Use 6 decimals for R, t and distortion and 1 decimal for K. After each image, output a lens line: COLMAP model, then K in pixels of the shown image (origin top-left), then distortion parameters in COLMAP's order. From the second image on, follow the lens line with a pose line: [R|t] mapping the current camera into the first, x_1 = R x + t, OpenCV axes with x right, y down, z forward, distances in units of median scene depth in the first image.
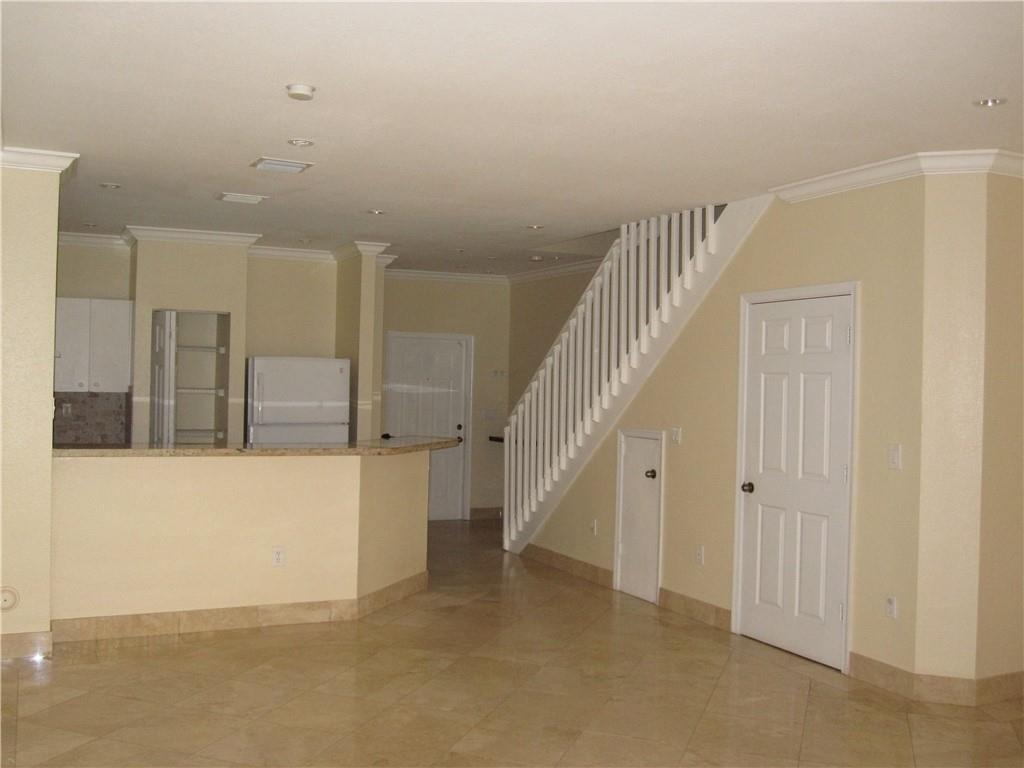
lens RADIAL K [[999.1, 0, 505.6], [0, 999.1, 381.1], [0, 0, 1]] dist [-0.073360, 0.011854]
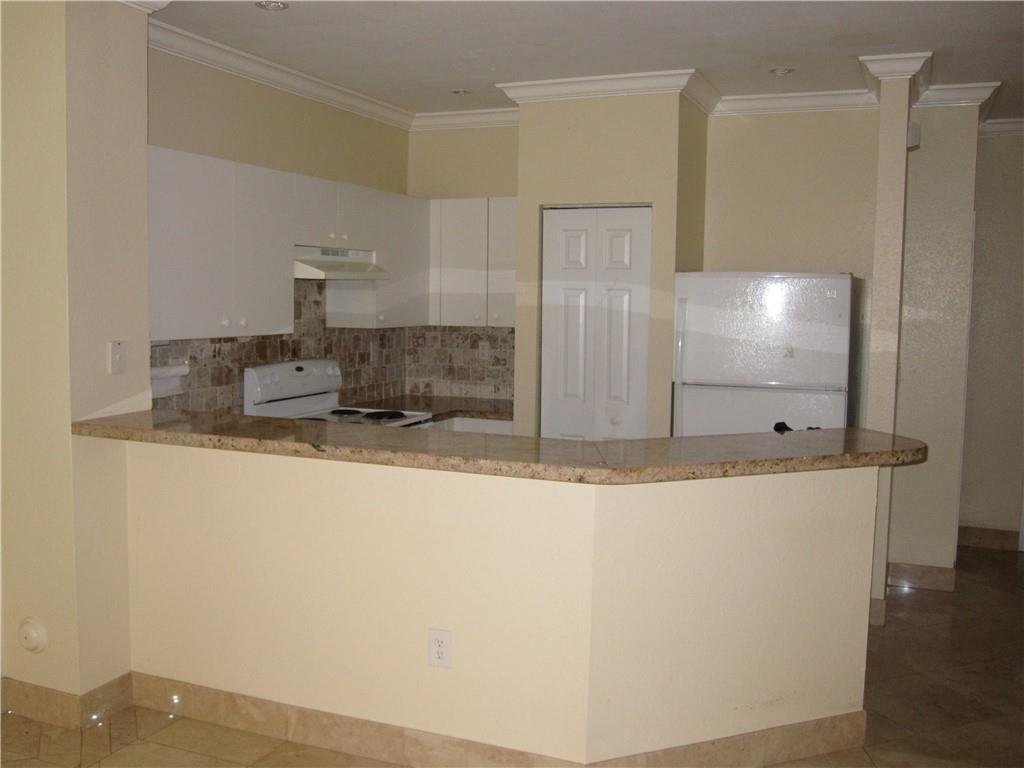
lens RADIAL K [[999.1, 0, 505.6], [0, 999.1, 381.1], [0, 0, 1]] dist [-0.073360, 0.011854]
pose [[0.668664, 0.053029, -0.741671, 0.170777], [0.001145, 0.997379, 0.072344, -0.003252], [0.743564, -0.049223, 0.666851, 0.650429]]
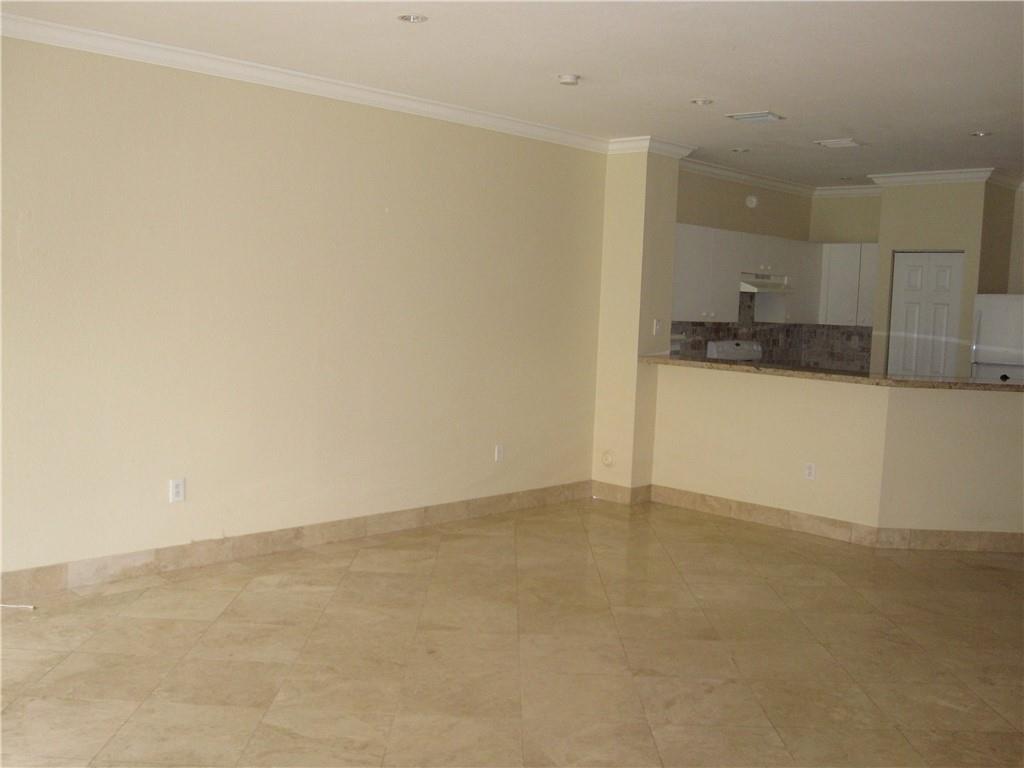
lens RADIAL K [[999.1, 0, 505.6], [0, 999.1, 381.1], [0, 0, 1]] dist [-0.073360, 0.011854]
pose [[0.331952, 0.071301, -0.940598, 0.653292], [-0.031615, 0.997420, 0.064451, 0.016894], [0.942766, 0.008343, 0.333349, 0.302541]]
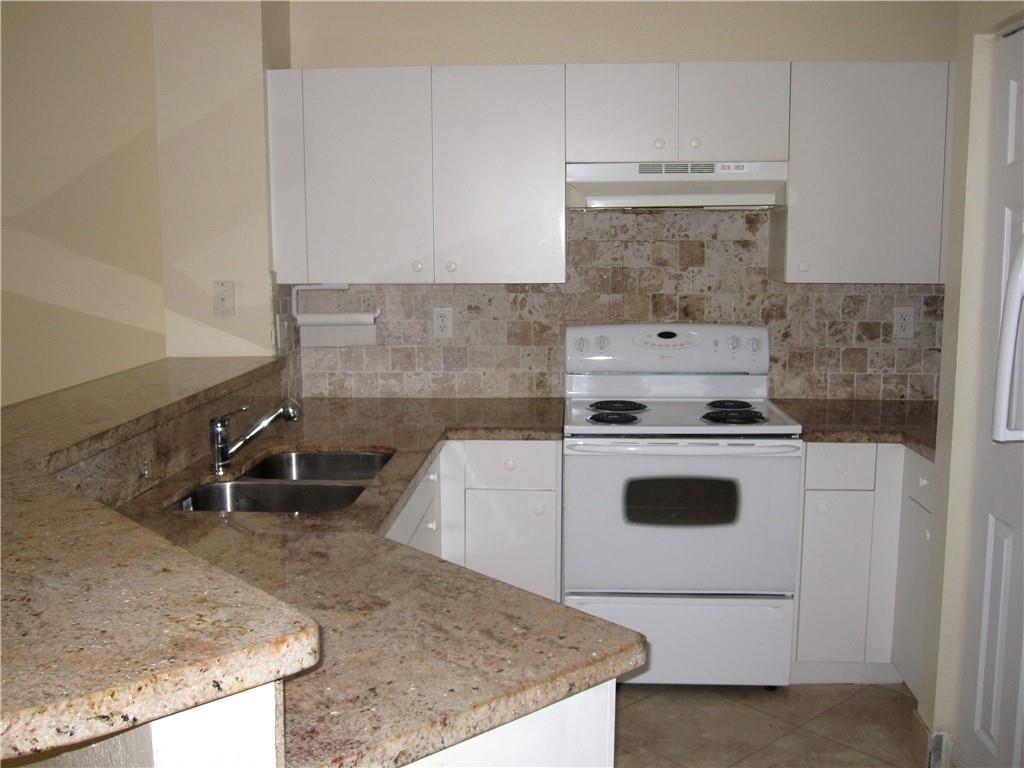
lens RADIAL K [[999.1, 0, 505.6], [0, 999.1, 381.1], [0, 0, 1]] dist [-0.073360, 0.011854]
pose [[-0.496534, 0.101915, -0.862014, 0.012254], [-0.005251, 0.992713, 0.120392, 0.002152], [0.868002, 0.064305, -0.492380, 1.273567]]
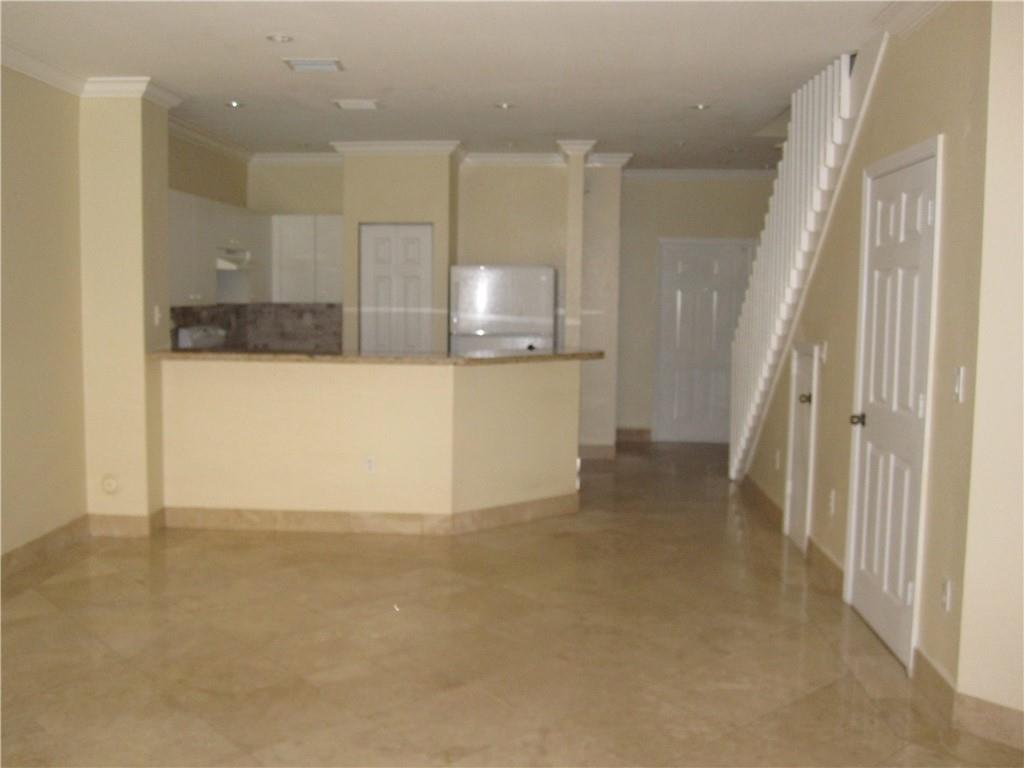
lens RADIAL K [[999.1, 0, 505.6], [0, 999.1, 381.1], [0, 0, 1]] dist [-0.073360, 0.011854]
pose [[0.875619, 0.032121, -0.481932, 0.354962], [0.007586, 0.996749, 0.080216, 0.013032], [0.482942, -0.073894, 0.872529, 0.188692]]
